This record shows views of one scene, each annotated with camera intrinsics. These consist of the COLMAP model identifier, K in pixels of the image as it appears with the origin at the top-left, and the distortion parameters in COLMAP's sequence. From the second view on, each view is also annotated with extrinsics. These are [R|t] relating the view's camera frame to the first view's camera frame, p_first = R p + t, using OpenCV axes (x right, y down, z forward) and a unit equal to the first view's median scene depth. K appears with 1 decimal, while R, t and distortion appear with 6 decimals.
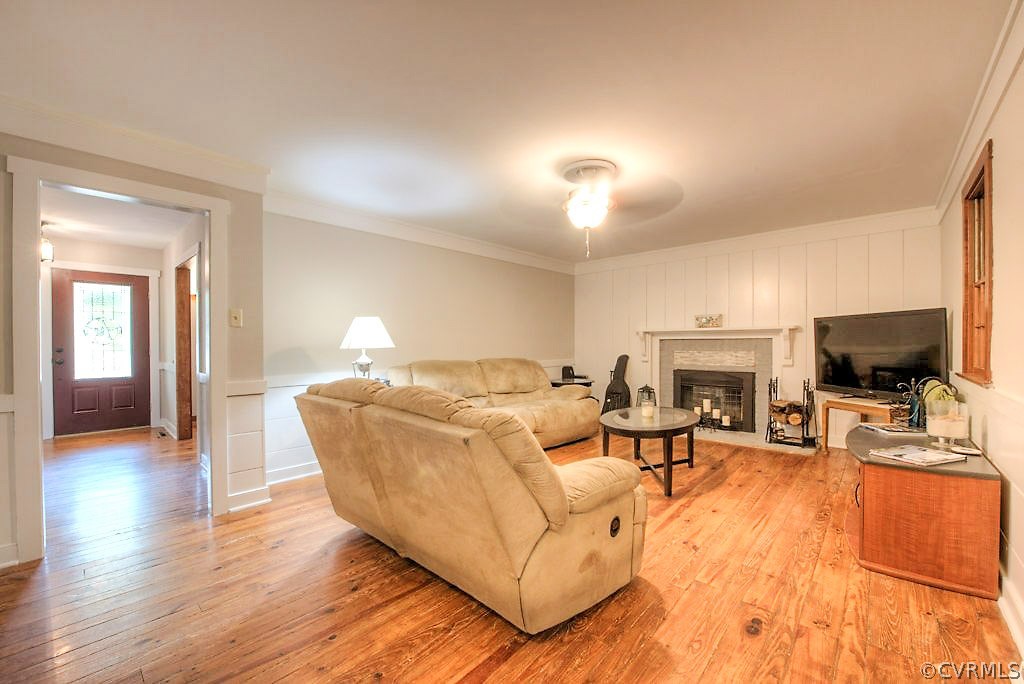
lens RADIAL K [[409.0, 0, 506.1], [0, 409.0, 344.8], [0, 0, 1]] dist [-0.018913, -0.001118]
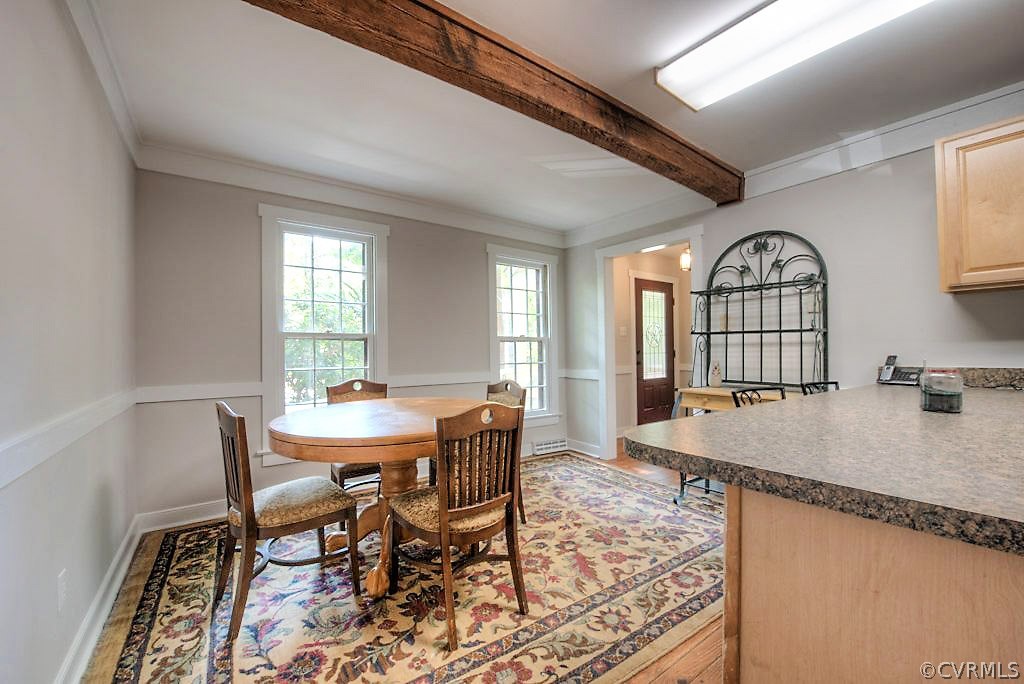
lens RADIAL K [[409.0, 0, 509.1], [0, 409.0, 345.4], [0, 0, 1]] dist [-0.018913, -0.001118]
pose [[0.979862, -0.002452, -0.199660, -1.205824], [-0.000132, 0.999916, -0.012932, 0.009143], [0.199675, 0.012698, 0.979780, -0.163682]]
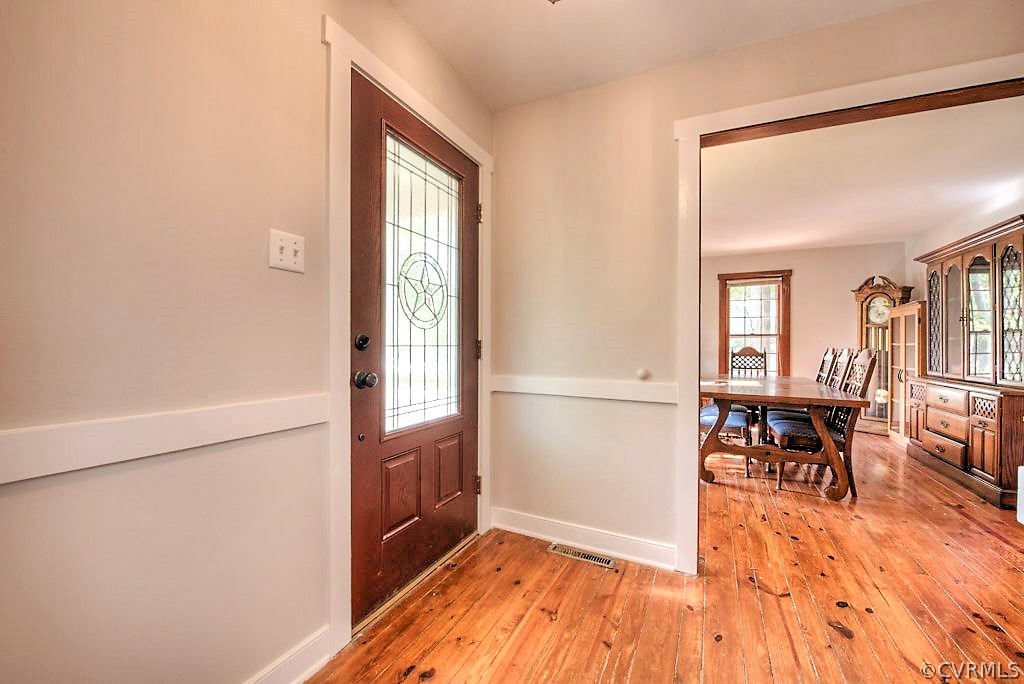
lens RADIAL K [[409.0, 0, 513.1], [0, 409.0, 343.3], [0, 0, 1]] dist [-0.018913, -0.001118]
pose [[0.959019, 0.012227, 0.283079, -1.063839], [-0.010902, 0.999921, -0.006257, 0.014589], [-0.283134, 0.002915, 0.959076, 0.650335]]
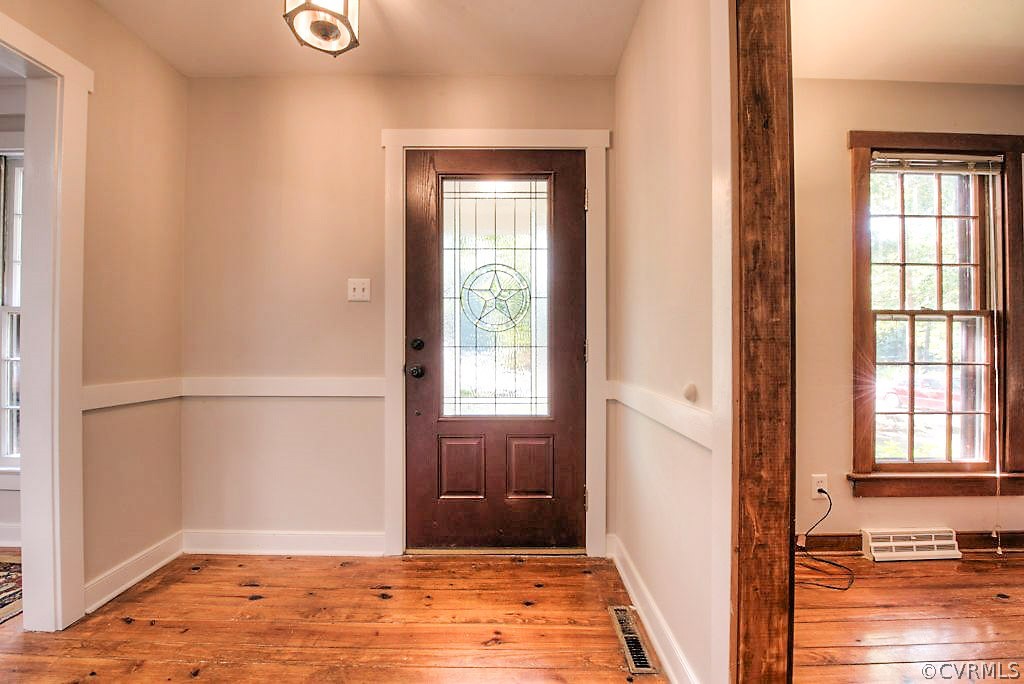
lens RADIAL K [[409.0, 0, 506.7], [0, 409.0, 343.8], [0, 0, 1]] dist [-0.018913, -0.001118]
pose [[0.671266, 0.000063, -0.741217, -0.719971], [-0.005147, 0.999976, -0.004575, 0.014368], [0.741199, 0.006886, 0.671250, 0.759829]]
